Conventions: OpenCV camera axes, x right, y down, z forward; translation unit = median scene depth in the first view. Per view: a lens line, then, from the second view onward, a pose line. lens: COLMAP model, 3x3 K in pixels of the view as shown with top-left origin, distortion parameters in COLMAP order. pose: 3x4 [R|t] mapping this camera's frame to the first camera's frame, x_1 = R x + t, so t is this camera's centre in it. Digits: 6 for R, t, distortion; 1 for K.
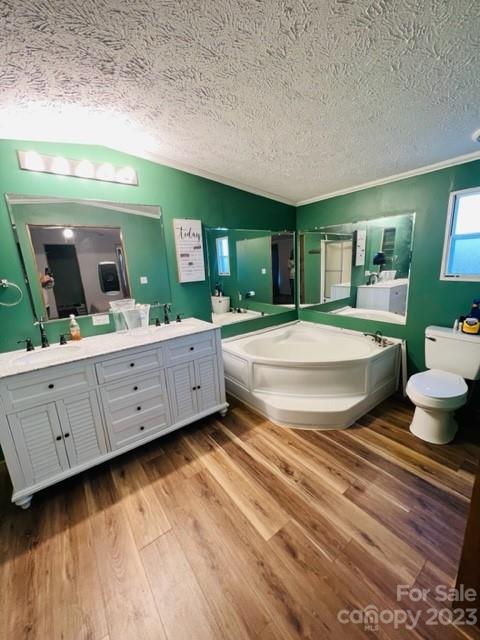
lens RADIAL K [[256.1, 0, 241.2], [0, 256.1, 319.2], [0, 0, 1]] dist [-0.000432, 0.000673]
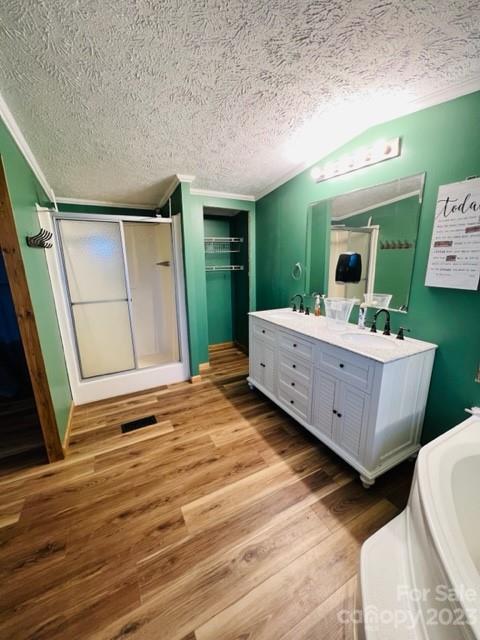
lens RADIAL K [[256.1, 0, 241.2], [0, 256.1, 319.3], [0, 0, 1]] dist [-0.000432, 0.000673]
pose [[-0.147138, 0.281644, -0.948170, 0.688907], [-0.200536, 0.930201, 0.307426, -0.243530], [0.968574, 0.235376, -0.080388, 0.877922]]
